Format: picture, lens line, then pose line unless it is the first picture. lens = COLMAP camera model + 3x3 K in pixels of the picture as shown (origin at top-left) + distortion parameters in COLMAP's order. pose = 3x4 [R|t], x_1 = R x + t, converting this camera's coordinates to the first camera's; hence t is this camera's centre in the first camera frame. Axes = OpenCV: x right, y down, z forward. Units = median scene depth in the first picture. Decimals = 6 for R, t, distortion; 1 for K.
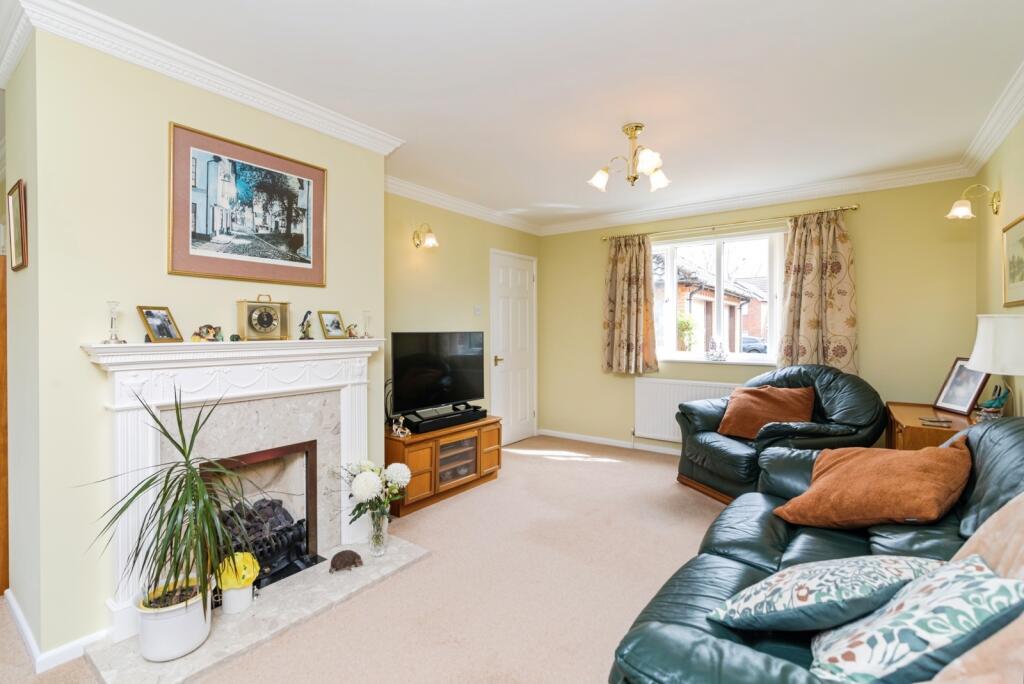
lens RADIAL K [[468.4, 0, 504.9], [0, 468.4, 342.1], [0, 0, 1]] dist [-0.018904, 0.000688]
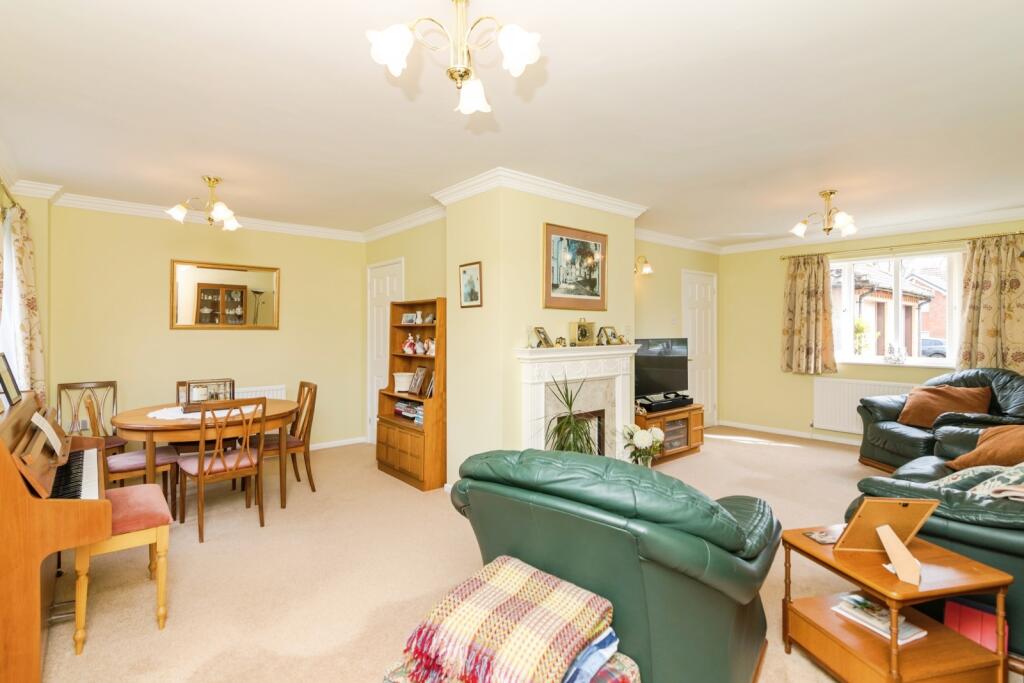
lens RADIAL K [[468.4, 0, 520.8], [0, 468.4, 336.2], [0, 0, 1]] dist [-0.018904, 0.000688]
pose [[0.970436, 0.003121, -0.241337, -0.199520], [-0.006143, 0.999912, -0.011769, -0.010427], [0.241279, 0.012903, 0.970370, -0.396119]]
